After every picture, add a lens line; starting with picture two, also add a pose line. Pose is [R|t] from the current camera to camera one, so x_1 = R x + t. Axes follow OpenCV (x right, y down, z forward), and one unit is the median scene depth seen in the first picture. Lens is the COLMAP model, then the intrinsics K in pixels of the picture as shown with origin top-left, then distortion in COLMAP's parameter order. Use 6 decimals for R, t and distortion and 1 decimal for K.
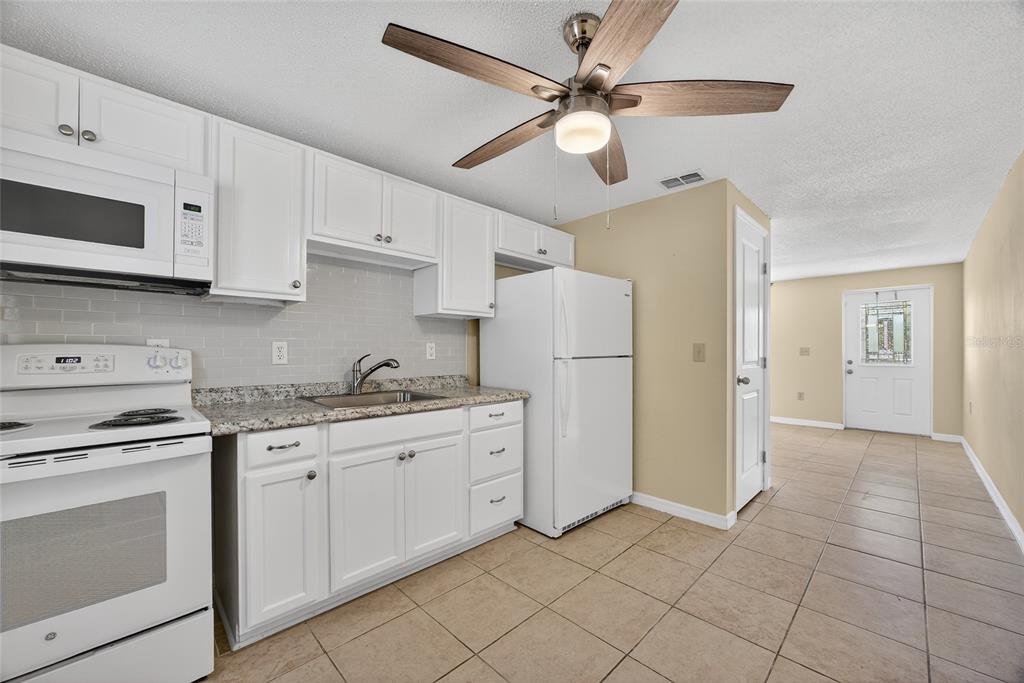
lens RADIAL K [[401.1, 0, 522.2], [0, 401.1, 349.4], [0, 0, 1]] dist [-0.018173, 0.002595]
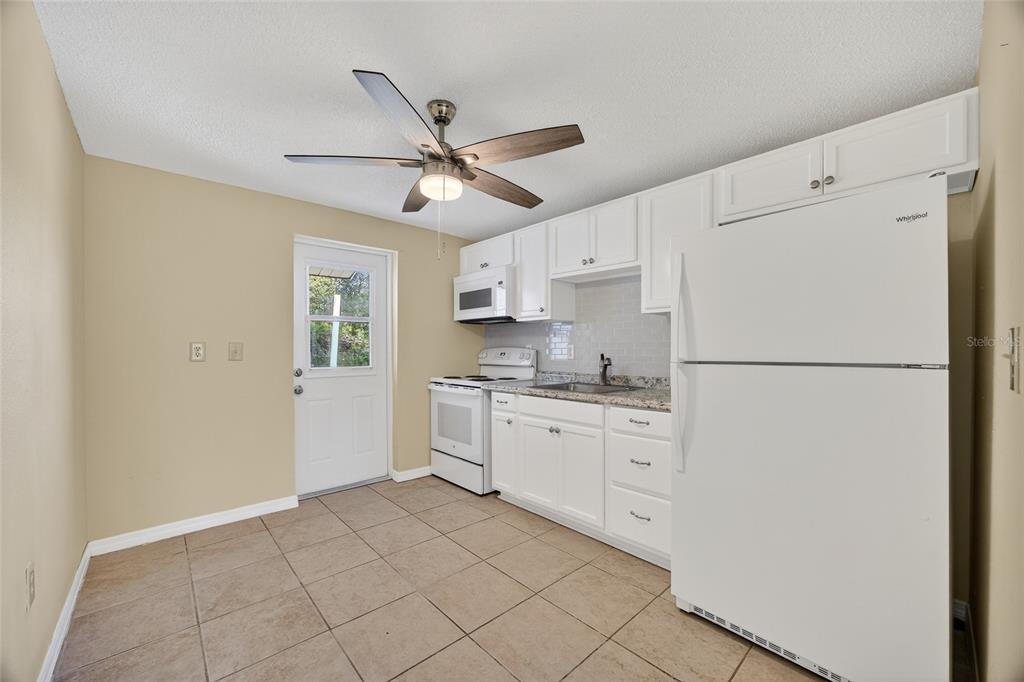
lens RADIAL K [[401.1, 0, 502.0], [0, 401.1, 350.8], [0, 0, 1]] dist [-0.018173, 0.002595]
pose [[-0.074985, 0.003515, -0.997178, 0.885827], [0.005104, 0.999982, 0.003141, -0.001899], [0.997172, -0.004854, -0.075001, 0.784599]]
